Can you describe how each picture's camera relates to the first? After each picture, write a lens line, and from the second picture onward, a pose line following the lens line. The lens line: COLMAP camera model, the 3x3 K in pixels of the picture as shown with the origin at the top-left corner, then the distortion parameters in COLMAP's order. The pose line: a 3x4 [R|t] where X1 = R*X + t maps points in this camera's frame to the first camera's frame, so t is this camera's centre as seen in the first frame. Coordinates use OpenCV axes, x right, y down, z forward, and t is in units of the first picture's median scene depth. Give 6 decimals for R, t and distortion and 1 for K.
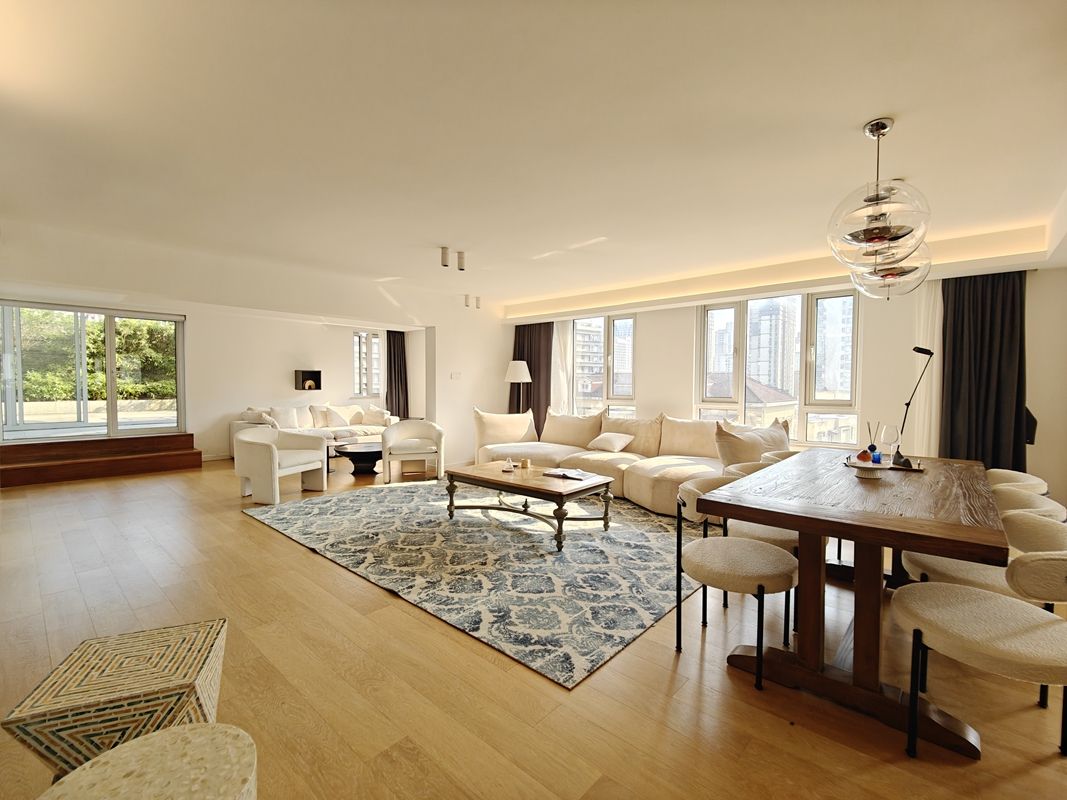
lens RADIAL K [[463.0, 0, 533.5], [0, 463.0, 400.0], [0, 0, 1]] dist [0.000752, -0.006572]
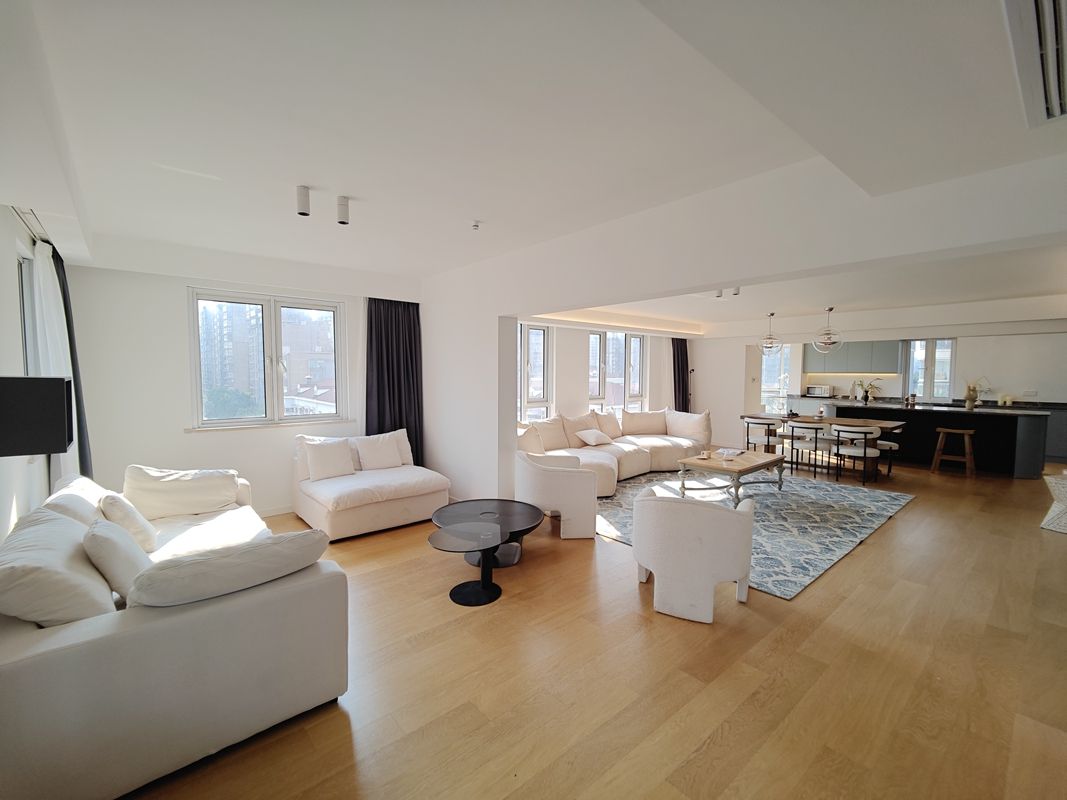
lens RADIAL K [[463.0, 0, 533.5], [0, 463.0, 400.0], [0, 0, 1]] dist [0.000752, -0.006572]
pose [[0.133292, -0.065878, 0.988885, -1.564899], [0.026852, 0.997662, 0.062843, -0.129682], [-0.990713, 0.018177, 0.134749, 1.492262]]
